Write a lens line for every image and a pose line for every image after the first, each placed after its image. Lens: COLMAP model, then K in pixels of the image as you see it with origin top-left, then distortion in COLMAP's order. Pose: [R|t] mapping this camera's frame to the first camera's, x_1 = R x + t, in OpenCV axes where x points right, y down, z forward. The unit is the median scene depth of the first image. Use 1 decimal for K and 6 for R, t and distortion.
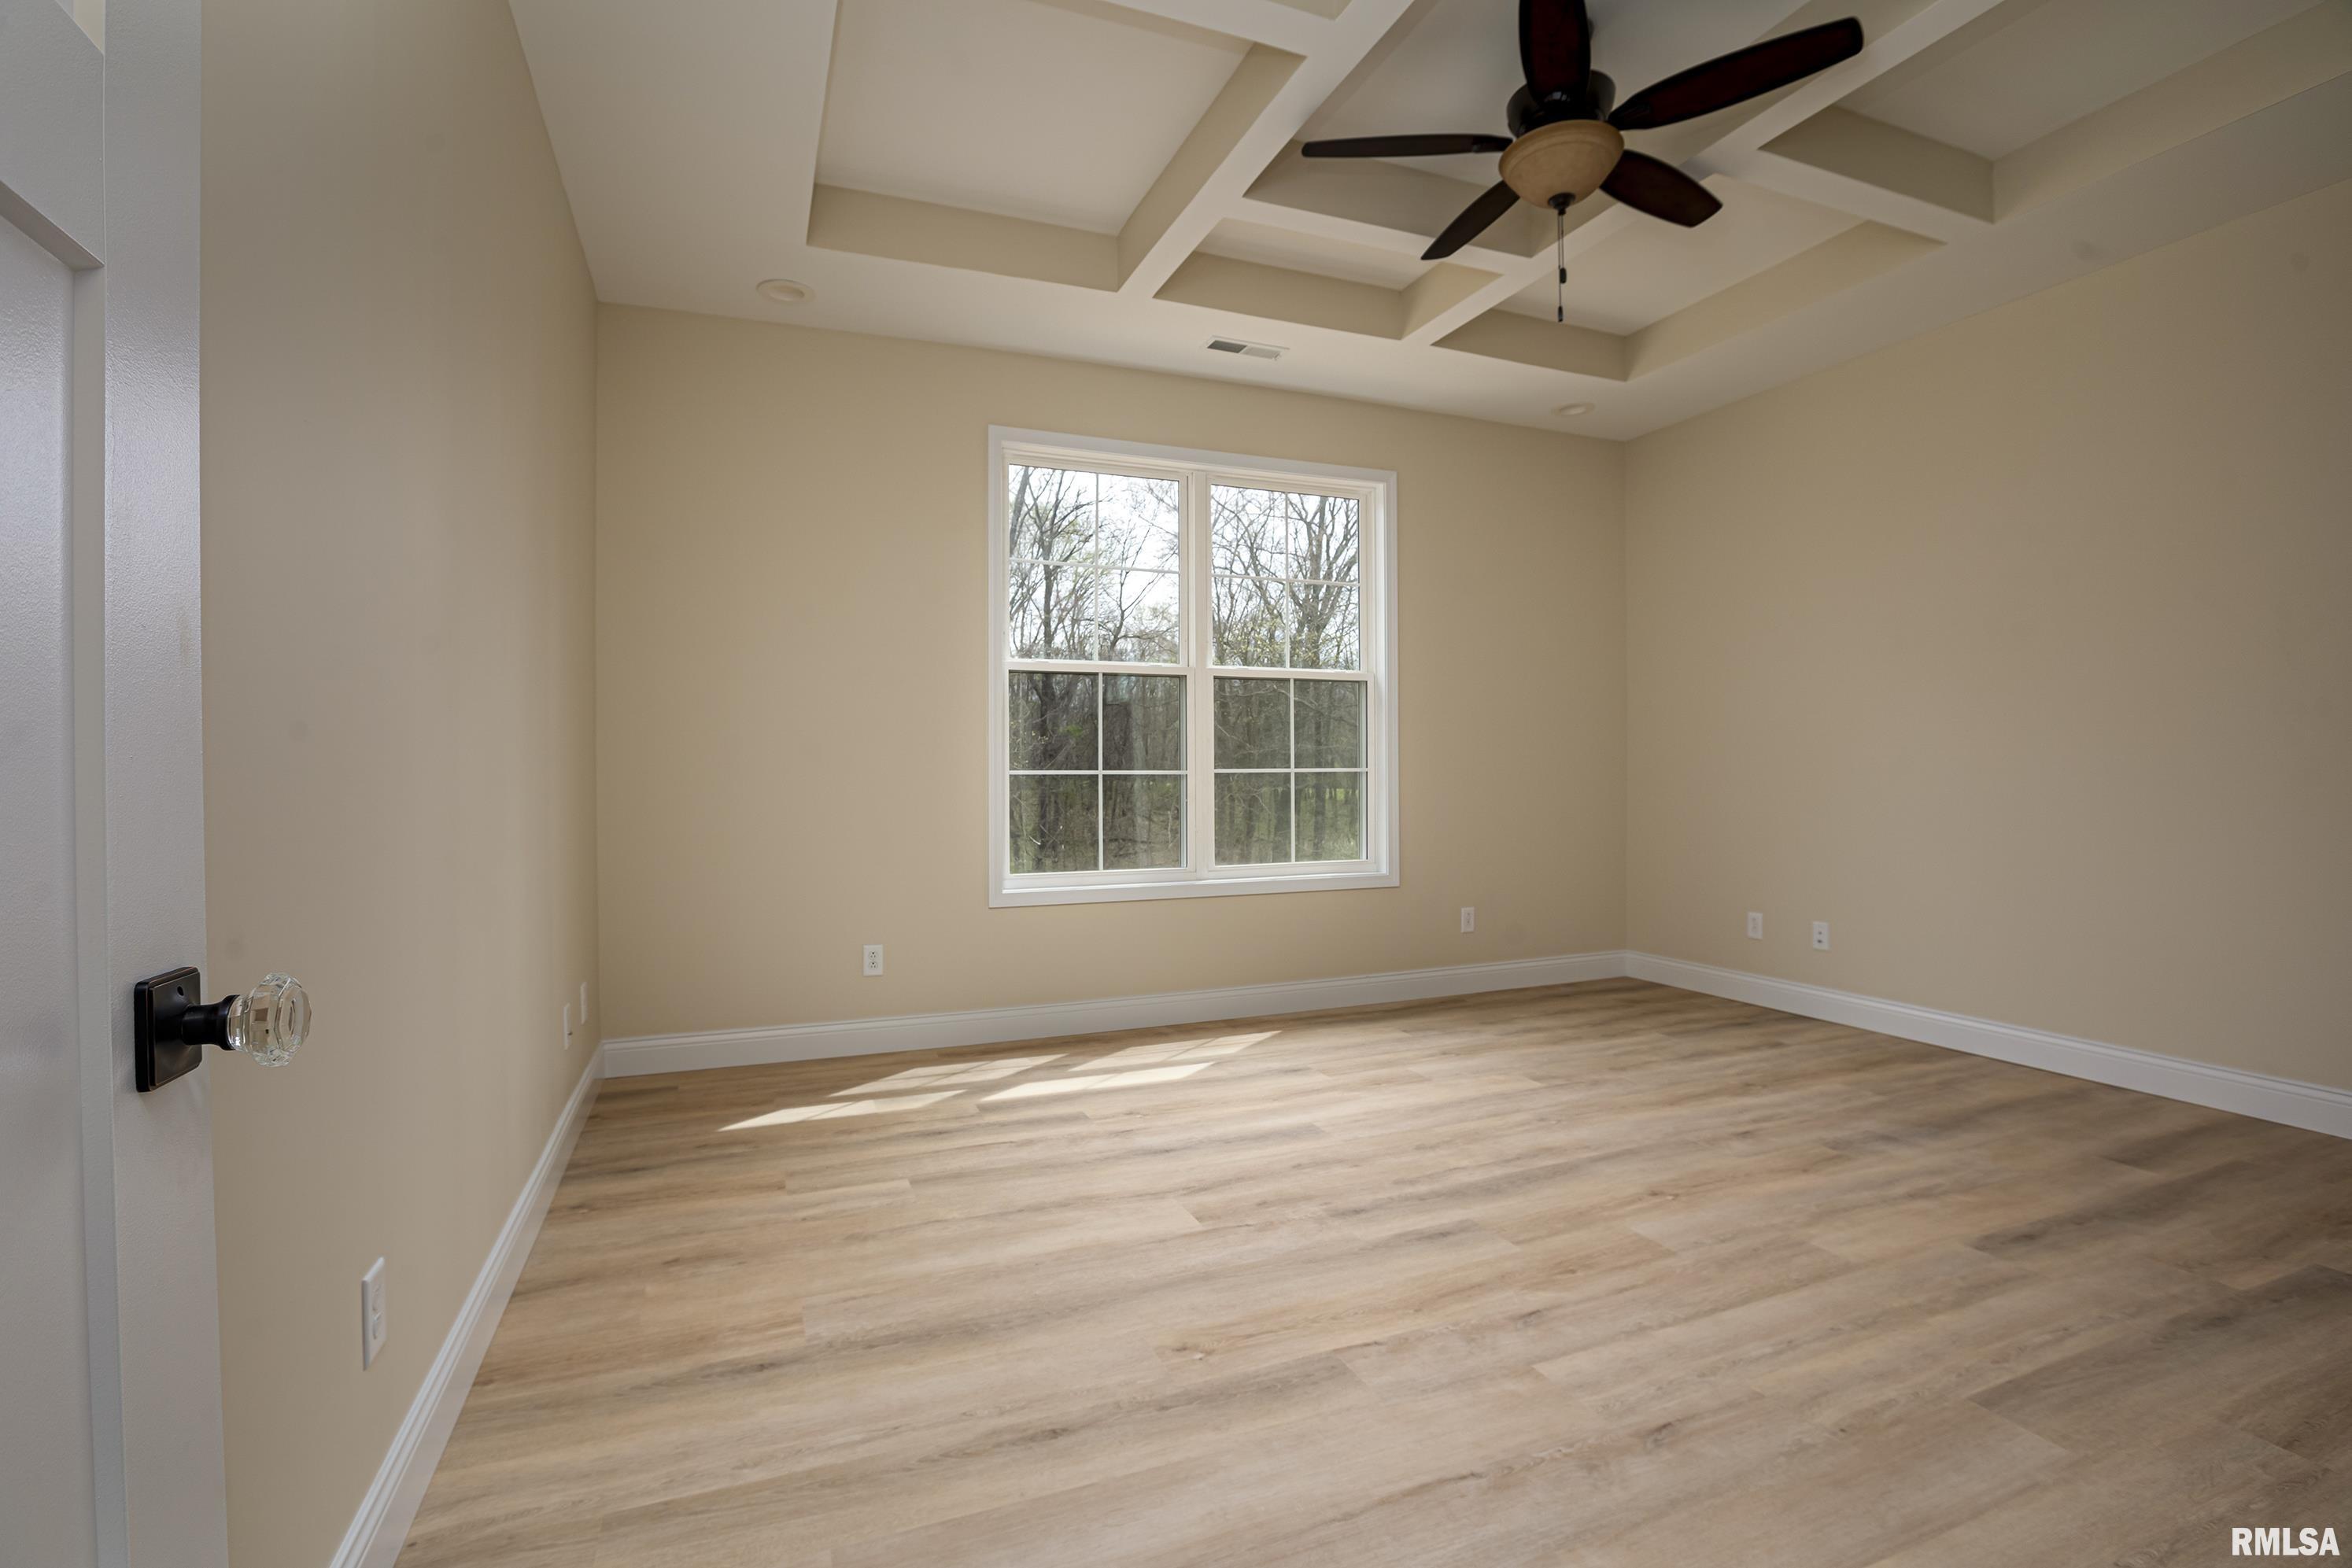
lens RADIAL K [[1071.7, 0, 1180.3], [0, 1071.7, 784.2], [0, 0, 1]] dist [0.003920, -0.000687]
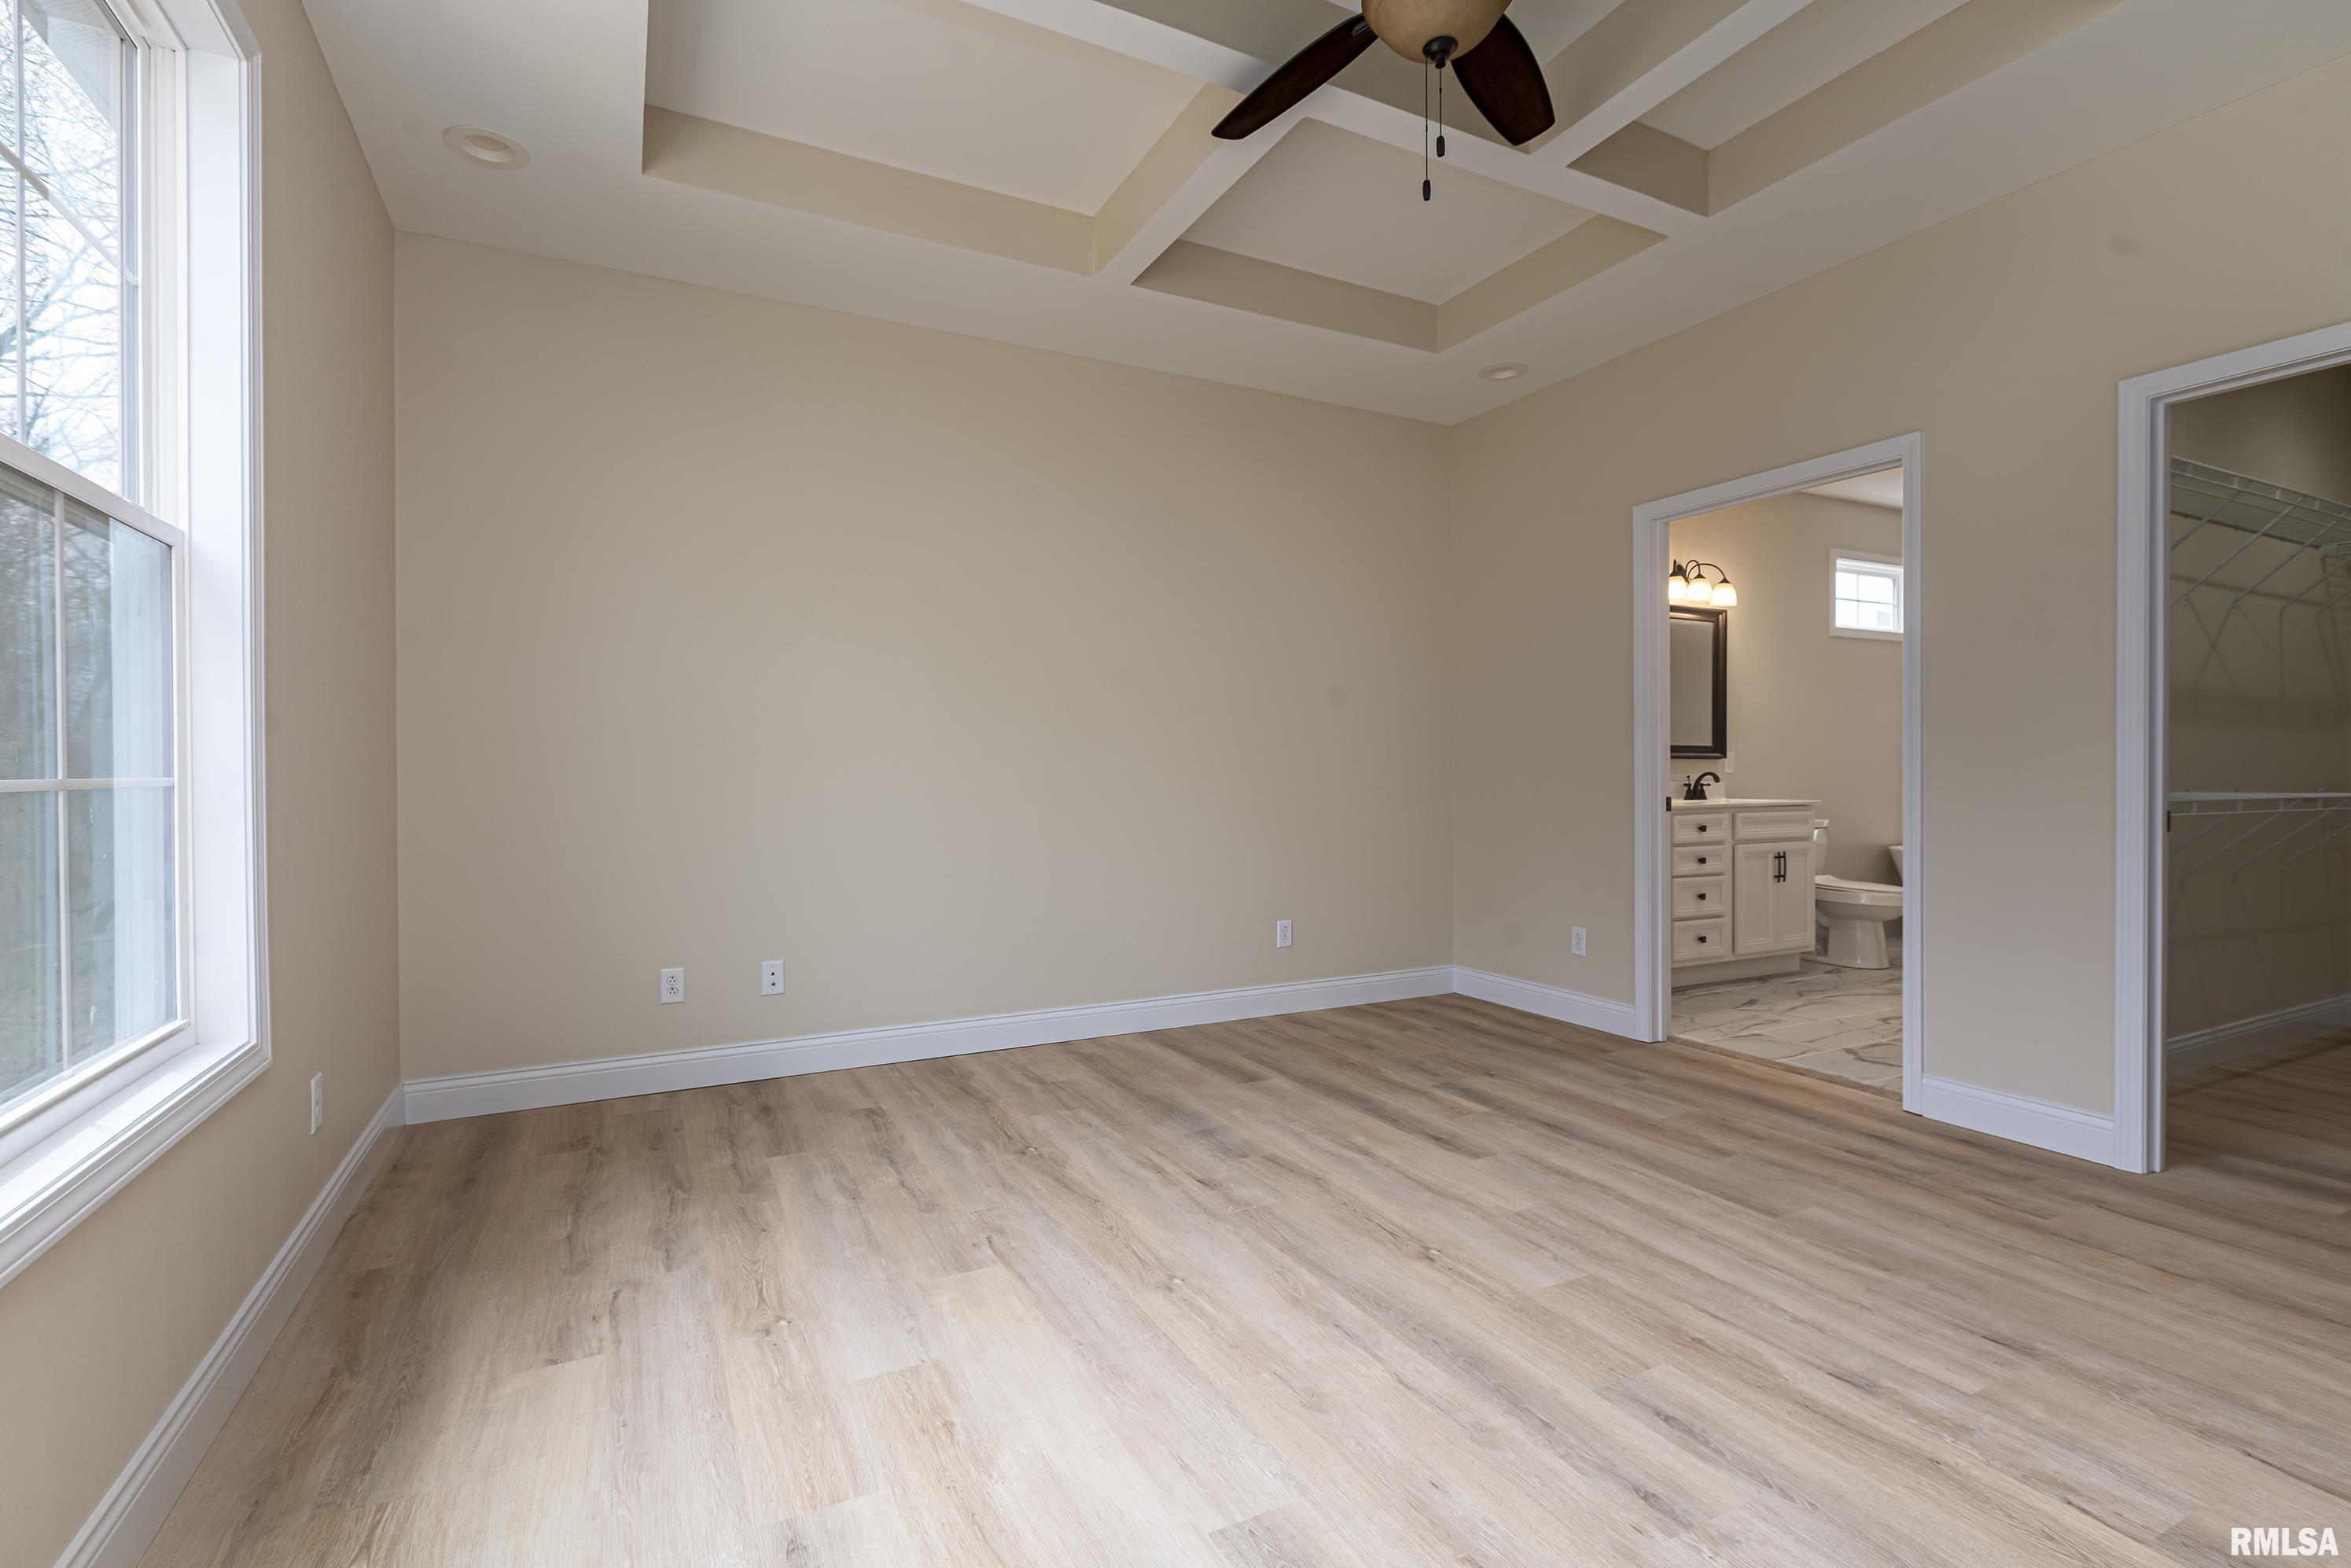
lens RADIAL K [[1071.4, 0, 1124.6], [0, 1071.4, 771.5], [0, 0, 1]] dist [0.003920, -0.000687]
pose [[-0.065860, 0.003882, 0.997821, -0.388775], [0.016733, 0.999856, -0.002786, -0.017906], [-0.997689, 0.016513, -0.065916, 1.199041]]
